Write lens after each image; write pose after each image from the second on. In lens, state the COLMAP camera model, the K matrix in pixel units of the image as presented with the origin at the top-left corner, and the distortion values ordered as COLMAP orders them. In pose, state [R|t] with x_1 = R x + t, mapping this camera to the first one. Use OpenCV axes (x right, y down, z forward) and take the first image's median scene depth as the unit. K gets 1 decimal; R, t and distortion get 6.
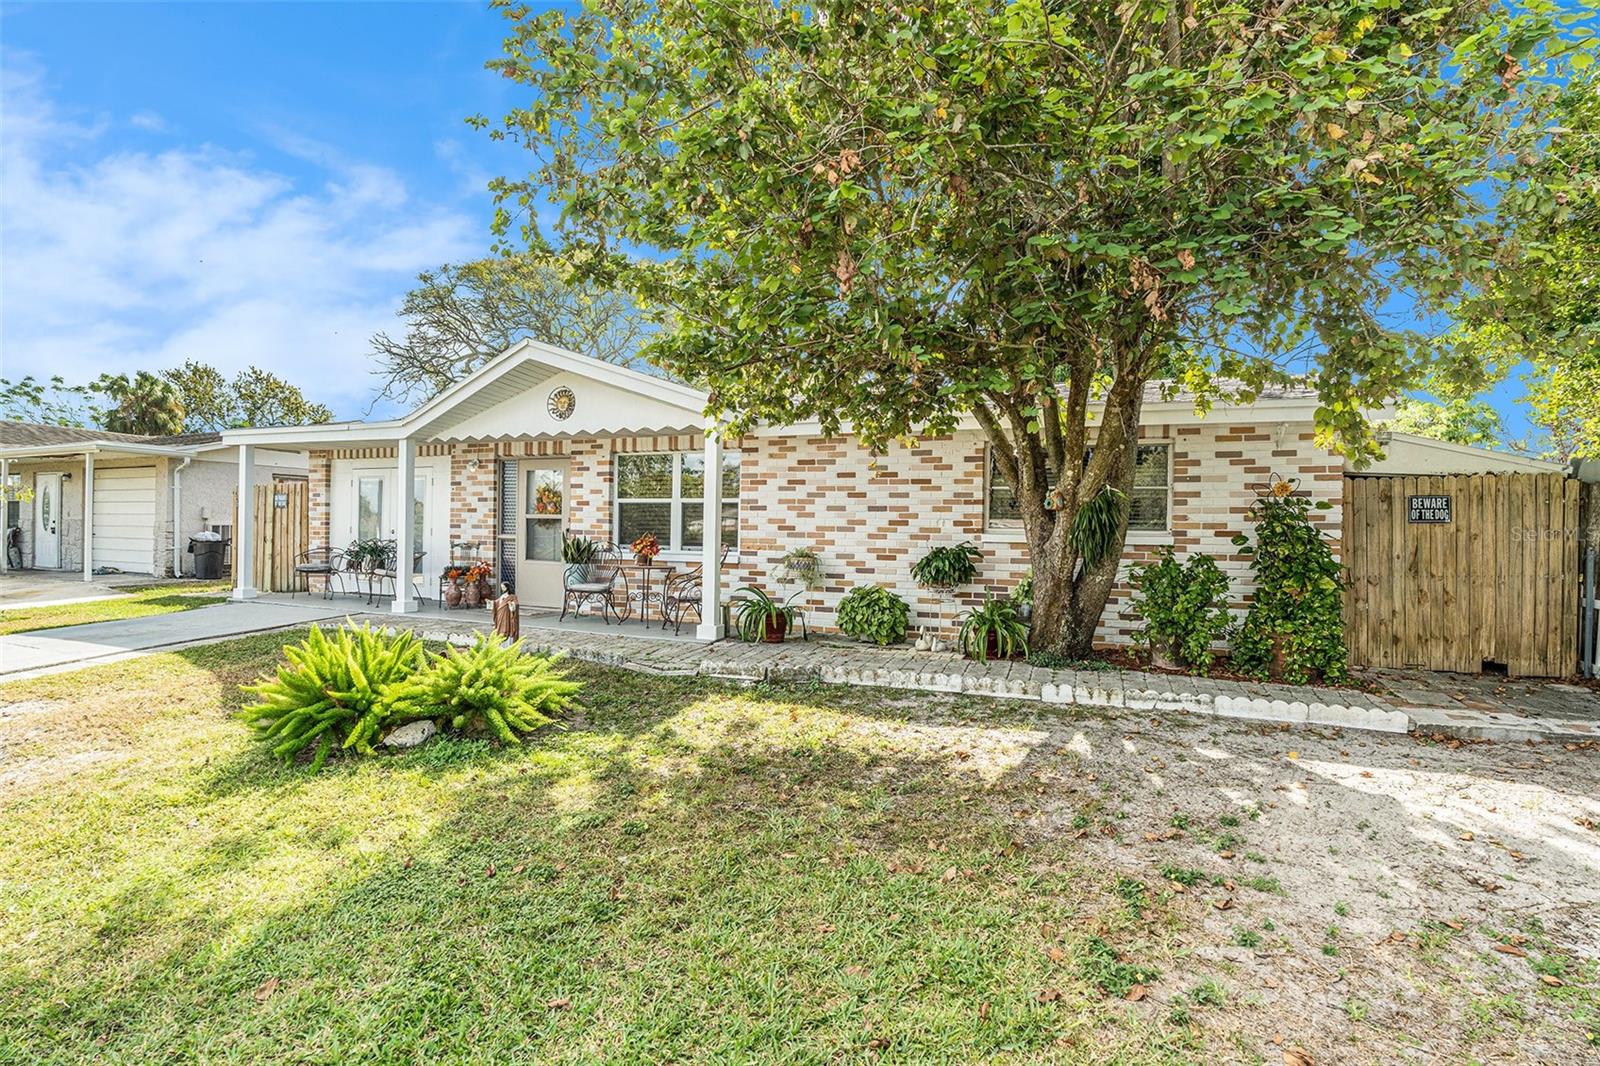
lens RADIAL K [[753.4, 0, 801.9], [0, 753.4, 546.0], [0, 0, 1]] dist [-0.059981, 0.005965]
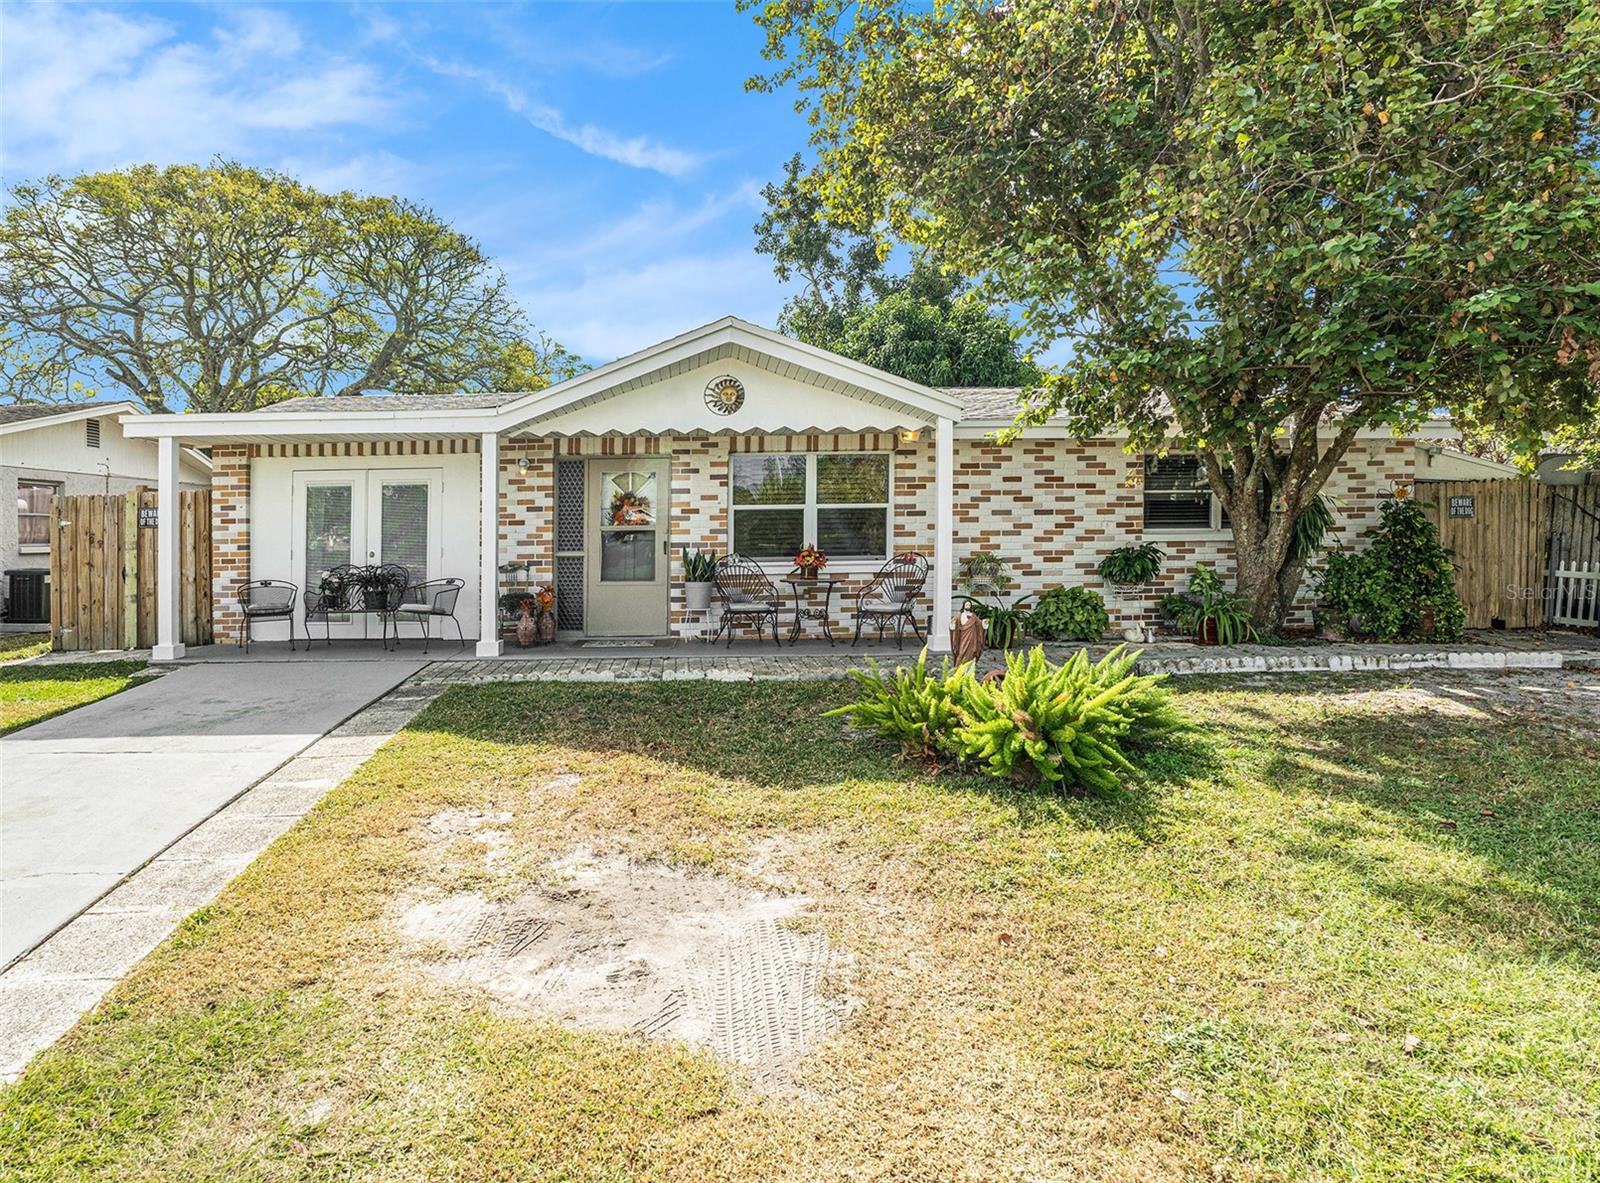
lens RADIAL K [[854.5, 0, 730.4], [0, 854.5, 605.4], [0, 0, 1]] dist [-0.060244, 0.006908]
pose [[0.926155, -0.059843, 0.372366, -0.692884], [0.036669, 0.996941, 0.069016, -0.017442], [-0.375357, -0.050266, 0.925516, 0.082325]]
